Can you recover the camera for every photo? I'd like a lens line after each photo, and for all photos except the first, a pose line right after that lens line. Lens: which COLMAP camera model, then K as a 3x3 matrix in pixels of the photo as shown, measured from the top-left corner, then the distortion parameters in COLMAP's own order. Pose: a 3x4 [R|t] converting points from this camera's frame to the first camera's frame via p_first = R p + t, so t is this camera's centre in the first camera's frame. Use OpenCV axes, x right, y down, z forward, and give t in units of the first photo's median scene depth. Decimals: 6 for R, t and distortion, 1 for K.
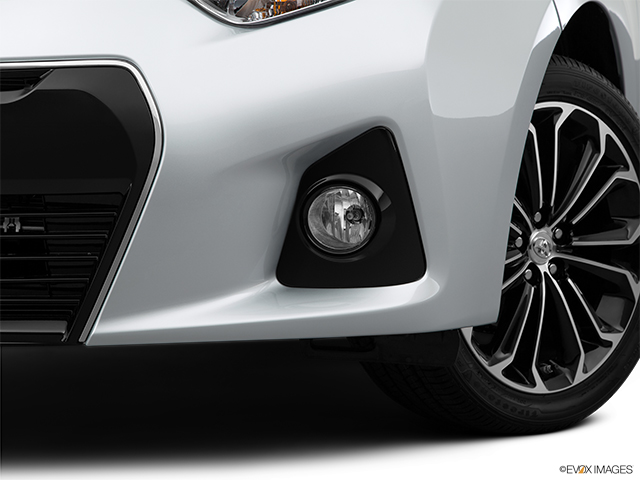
lens RADIAL K [[1704.3, 0, 315.1], [0, 1704.3, 244.5], [0, 0, 1]] dist [0.406998, 0.000000]
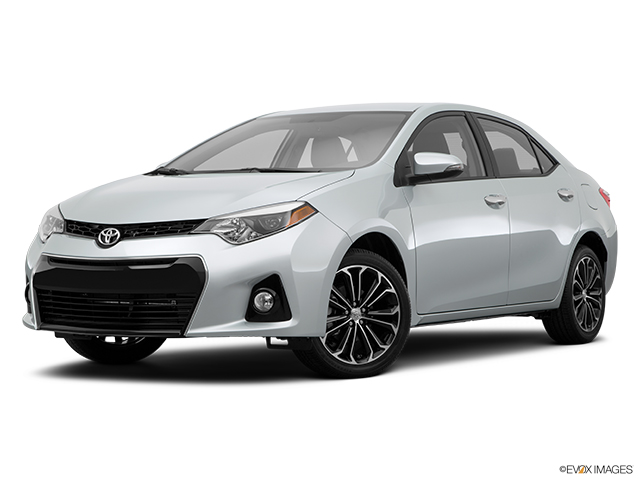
lens RADIAL K [[1445.9, 0, 321.8], [0, 1445.9, 237.1], [0, 0, 1]] dist [0.239766, 0.000000]
pose [[0.982230, -0.000094, -0.187681, 0.565502], [-0.015839, 0.996391, -0.083389, 0.080863], [0.187012, 0.084880, 0.978684, -1.514924]]
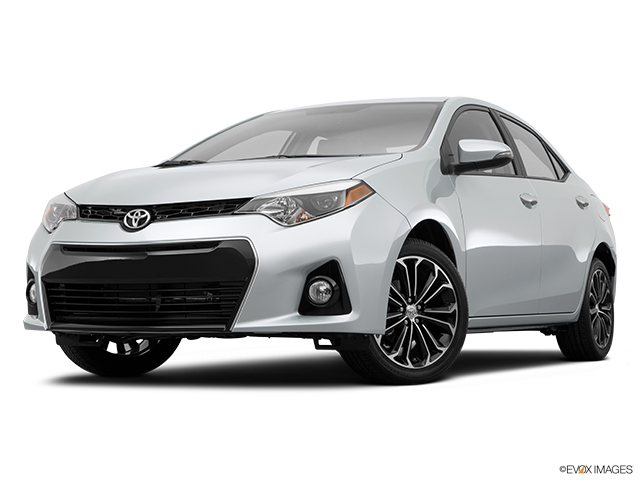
lens RADIAL K [[1306.1, 0, 316.2], [0, 1306.1, 234.3], [0, 0, 1]] dist [0.163246, 0.000000]
pose [[0.994583, -0.007717, -0.103663, 0.204024], [-0.006699, 0.990410, -0.138000, 0.166870], [0.103734, 0.137947, 0.984992, -1.023879]]
